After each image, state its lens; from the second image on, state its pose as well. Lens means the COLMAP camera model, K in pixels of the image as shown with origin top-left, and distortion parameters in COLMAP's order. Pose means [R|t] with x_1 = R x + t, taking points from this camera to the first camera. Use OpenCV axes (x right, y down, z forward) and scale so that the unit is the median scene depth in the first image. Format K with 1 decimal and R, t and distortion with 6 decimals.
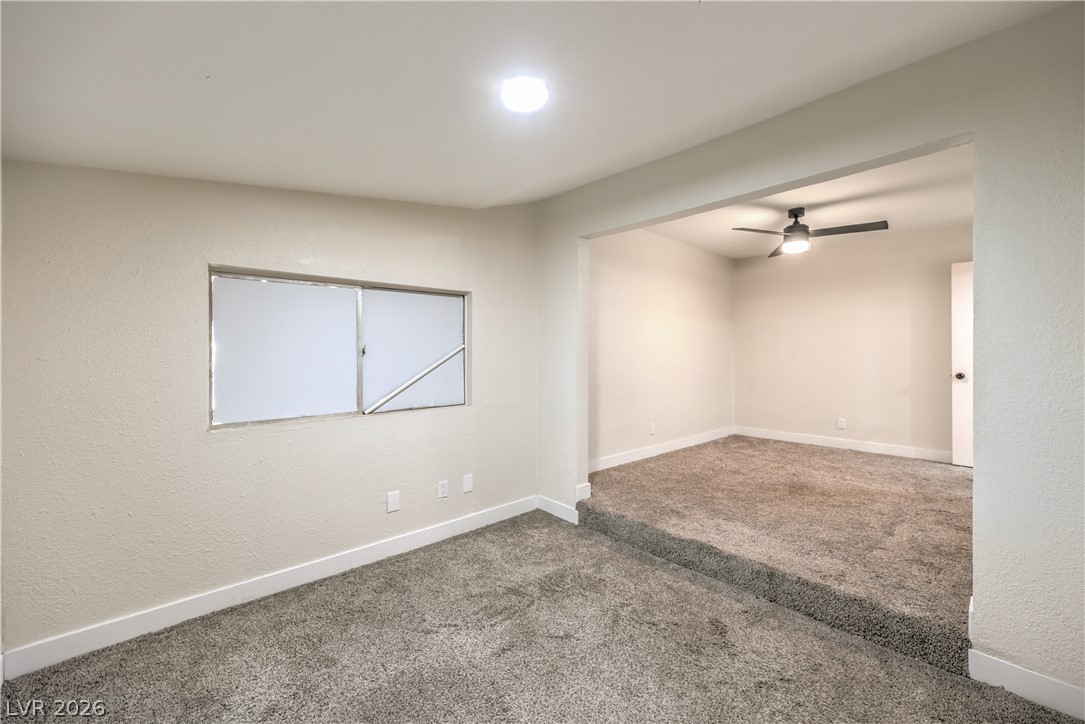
lens RADIAL K [[438.8, 0, 542.3], [0, 438.8, 357.4], [0, 0, 1]] dist [-0.002001, 0.000132]
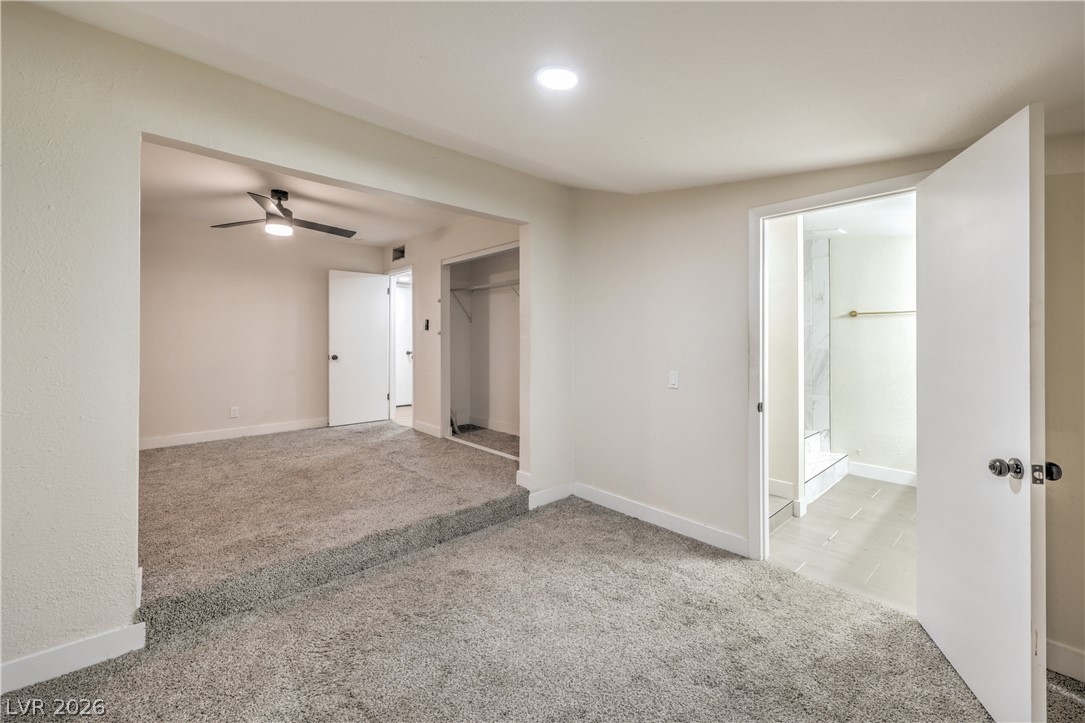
lens RADIAL K [[438.8, 0, 562.8], [0, 438.8, 343.4], [0, 0, 1]] dist [-0.002001, 0.000132]
pose [[-0.033928, -0.005618, 0.999408, -0.541794], [0.007795, 0.999952, 0.005885, -0.001853], [-0.999394, 0.007990, -0.033883, 0.536172]]
